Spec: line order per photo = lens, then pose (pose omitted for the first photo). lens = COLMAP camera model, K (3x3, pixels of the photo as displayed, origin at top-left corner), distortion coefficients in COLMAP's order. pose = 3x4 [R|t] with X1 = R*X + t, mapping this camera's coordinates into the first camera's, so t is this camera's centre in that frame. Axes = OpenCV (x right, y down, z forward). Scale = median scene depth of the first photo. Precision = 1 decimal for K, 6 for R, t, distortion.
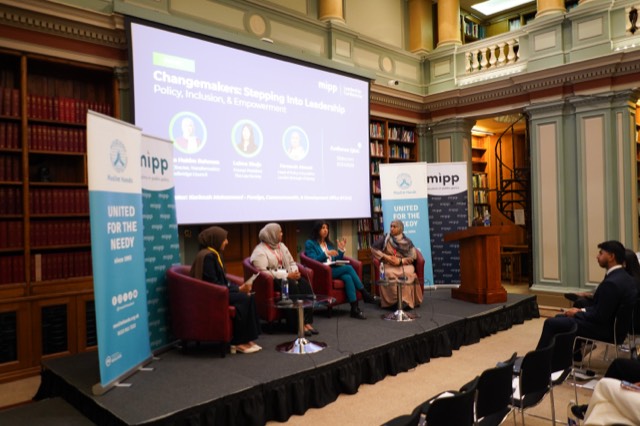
lens RADIAL K [[492.7, 0, 320.6], [0, 492.7, 212.0], [0, 0, 1]] dist [-0.021939, 0.009531]
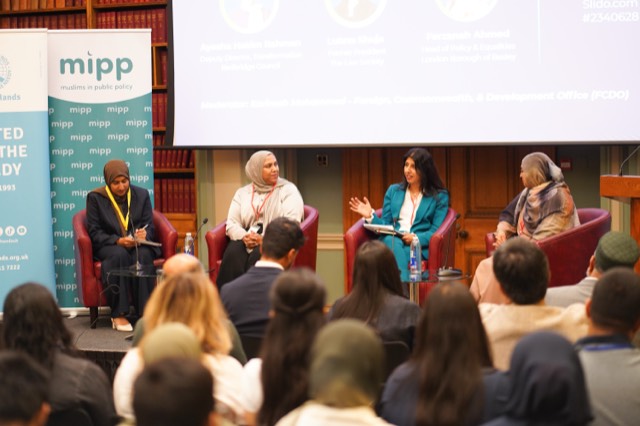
lens RADIAL K [[1527.1, 0, 309.2], [0, 1527.1, 211.8], [0, 0, 1]] dist [0.189710, -3.456333]
pose [[0.384630, 0.077269, -0.919831, 1.436006], [0.016206, 0.995771, 0.090425, -0.062096], [0.922928, -0.049687, 0.381751, 0.286274]]
